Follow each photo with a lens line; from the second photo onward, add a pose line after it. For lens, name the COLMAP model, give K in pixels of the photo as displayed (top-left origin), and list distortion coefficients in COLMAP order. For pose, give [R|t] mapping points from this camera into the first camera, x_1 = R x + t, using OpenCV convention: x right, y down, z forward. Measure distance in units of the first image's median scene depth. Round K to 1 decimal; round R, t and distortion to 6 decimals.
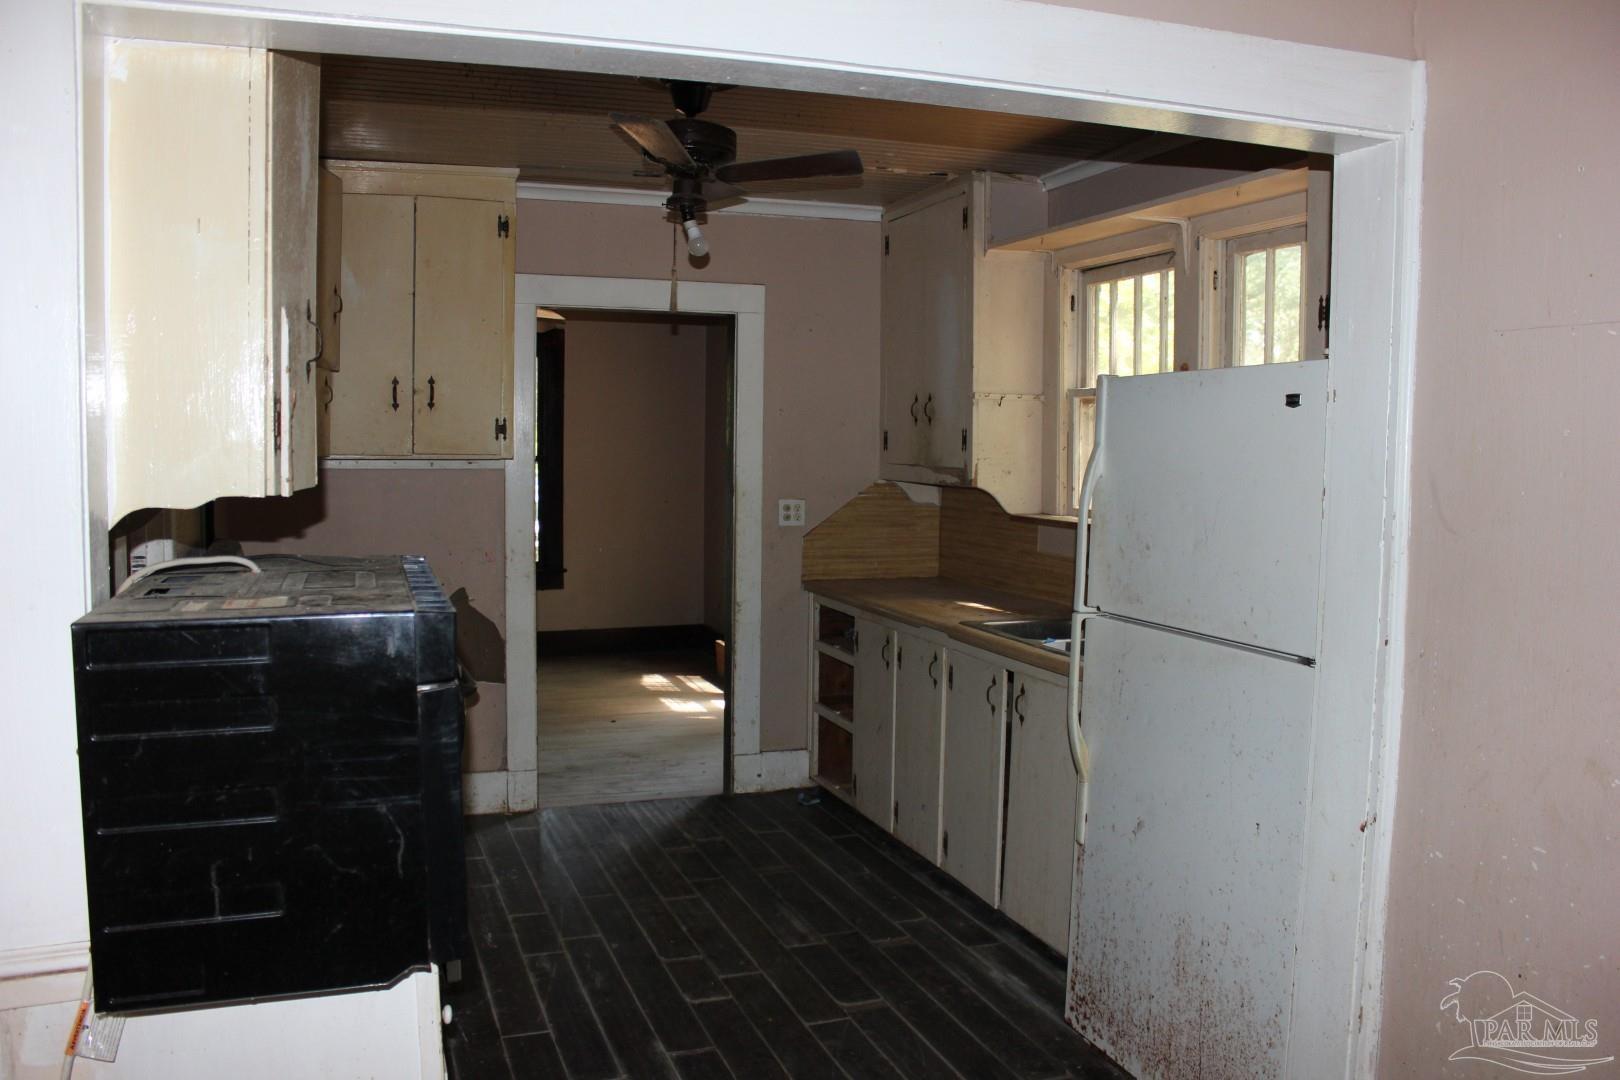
lens RADIAL K [[1301.0, 0, 808.2], [0, 1301.0, 536.9], [0, 0, 1]] dist [-0.152578, 0.091457]
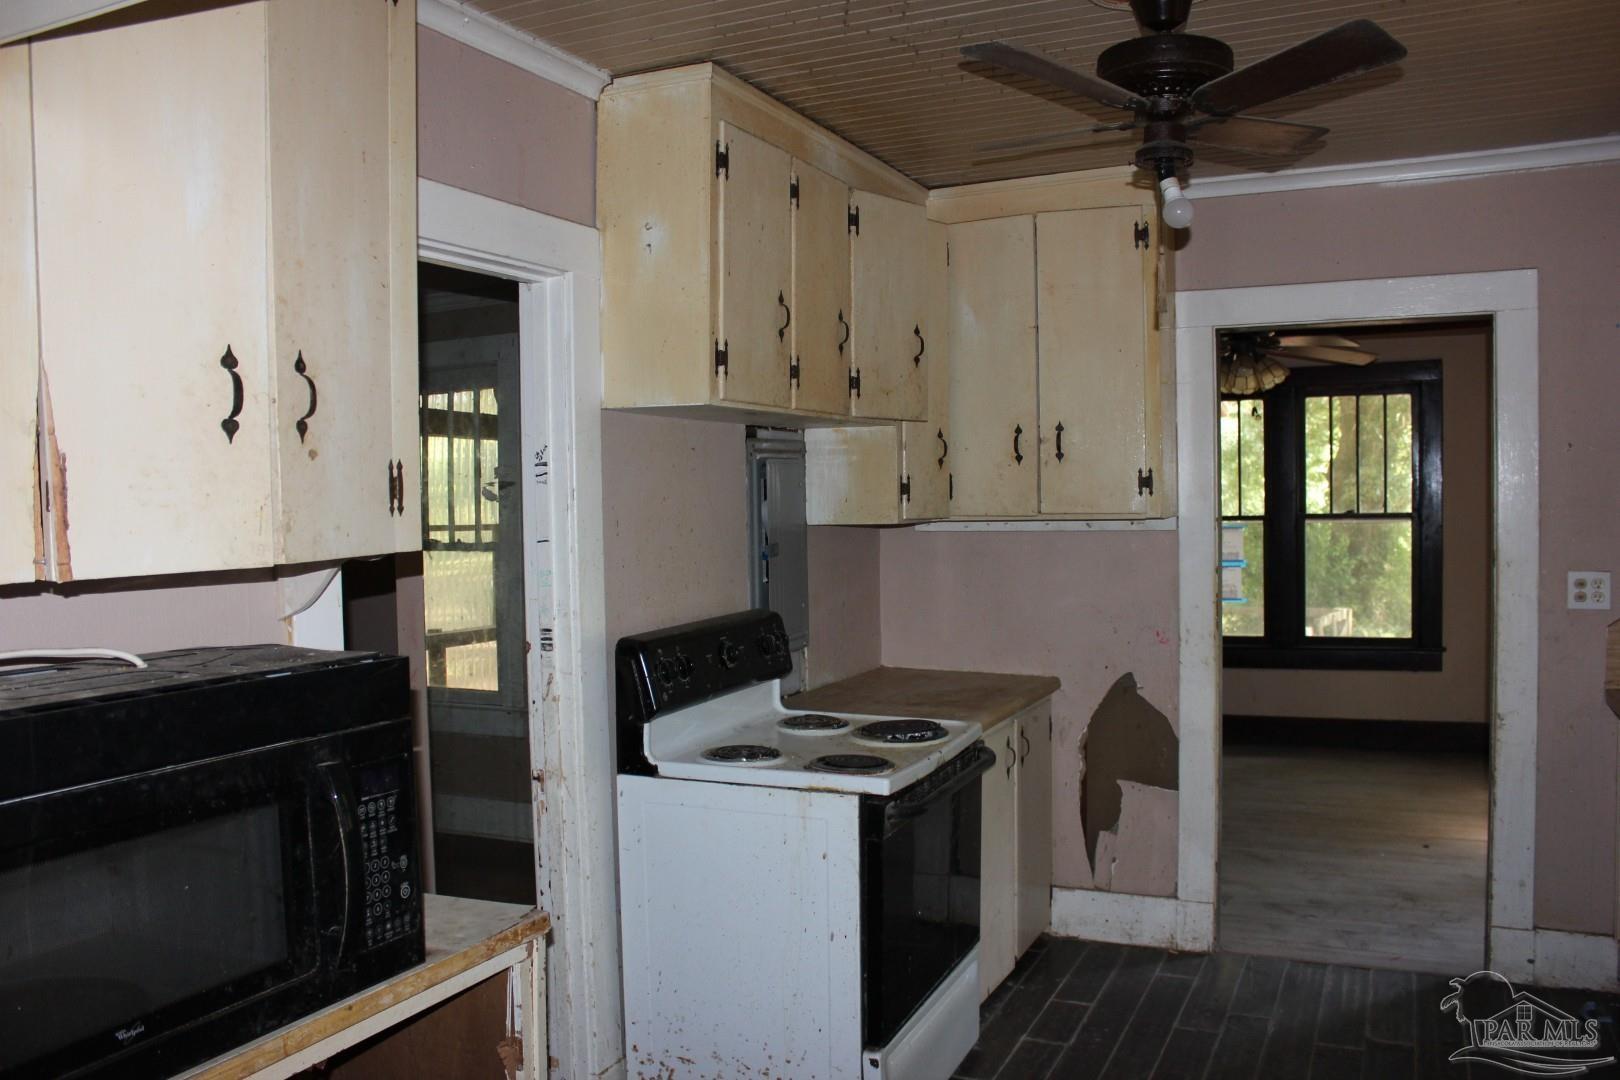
lens RADIAL K [[1301.0, 0, 807.8], [0, 1301.0, 540.4], [0, 0, 1]] dist [-0.152578, 0.091457]
pose [[0.703823, -0.003193, -0.710368, 0.177310], [-0.027542, 0.999115, -0.031779, -0.013792], [0.709841, 0.041932, 0.703113, 0.256109]]
